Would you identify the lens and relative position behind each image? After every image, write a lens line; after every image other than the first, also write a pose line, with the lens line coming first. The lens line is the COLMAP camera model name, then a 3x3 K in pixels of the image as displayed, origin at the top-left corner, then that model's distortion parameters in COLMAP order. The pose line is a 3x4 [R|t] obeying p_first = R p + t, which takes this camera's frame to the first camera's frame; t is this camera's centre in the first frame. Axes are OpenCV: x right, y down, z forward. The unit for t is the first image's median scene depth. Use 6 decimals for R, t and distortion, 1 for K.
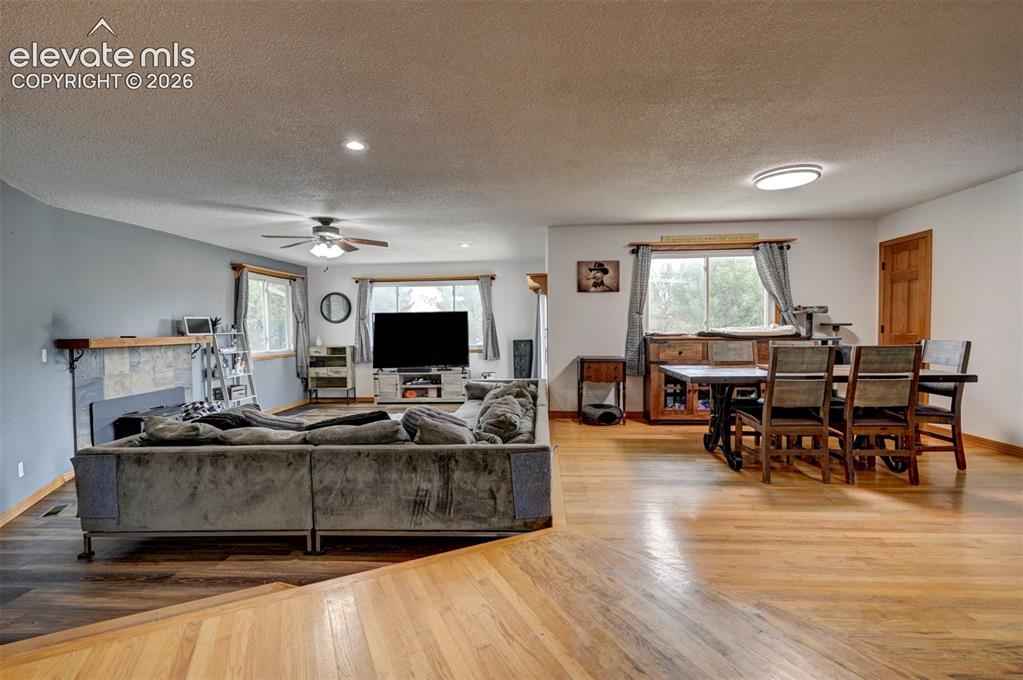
lens RADIAL K [[462.8, 0, 511.5], [0, 462.8, 340.0], [0, 0, 1]] dist [0.000082, 0.000099]
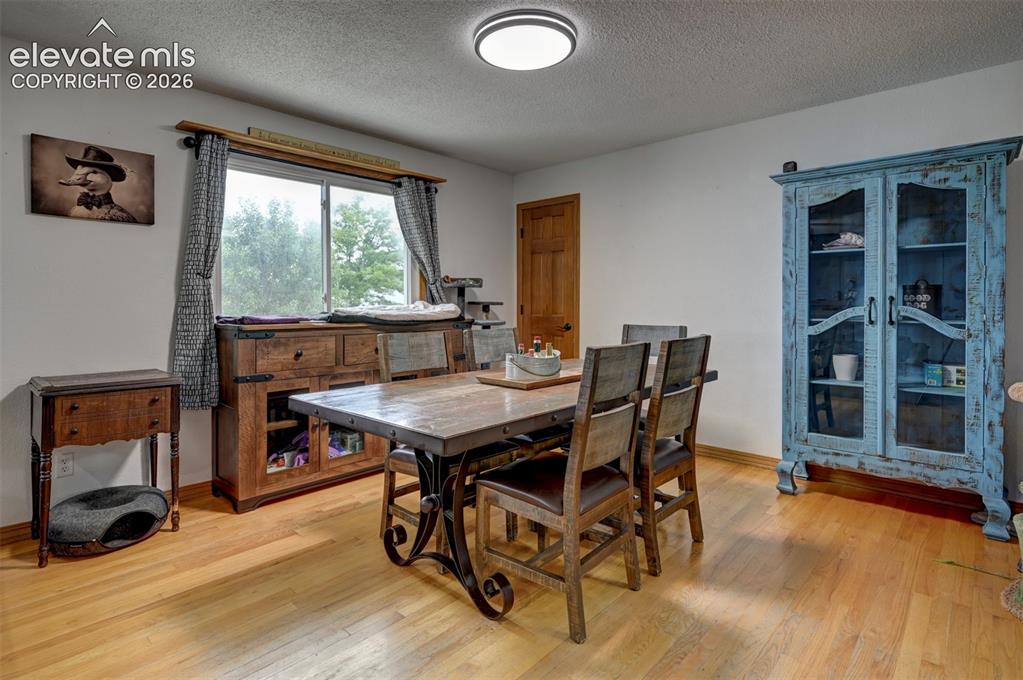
lens RADIAL K [[535.5, 0, 507.1], [0, 535.5, 309.6], [0, 0, 1]] dist [0.001966, 0.000614]
pose [[0.633621, 0.001617, 0.773642, 0.050108], [0.012346, 0.999849, -0.012201, -0.012423], [-0.773545, 0.017282, 0.633506, 0.422923]]
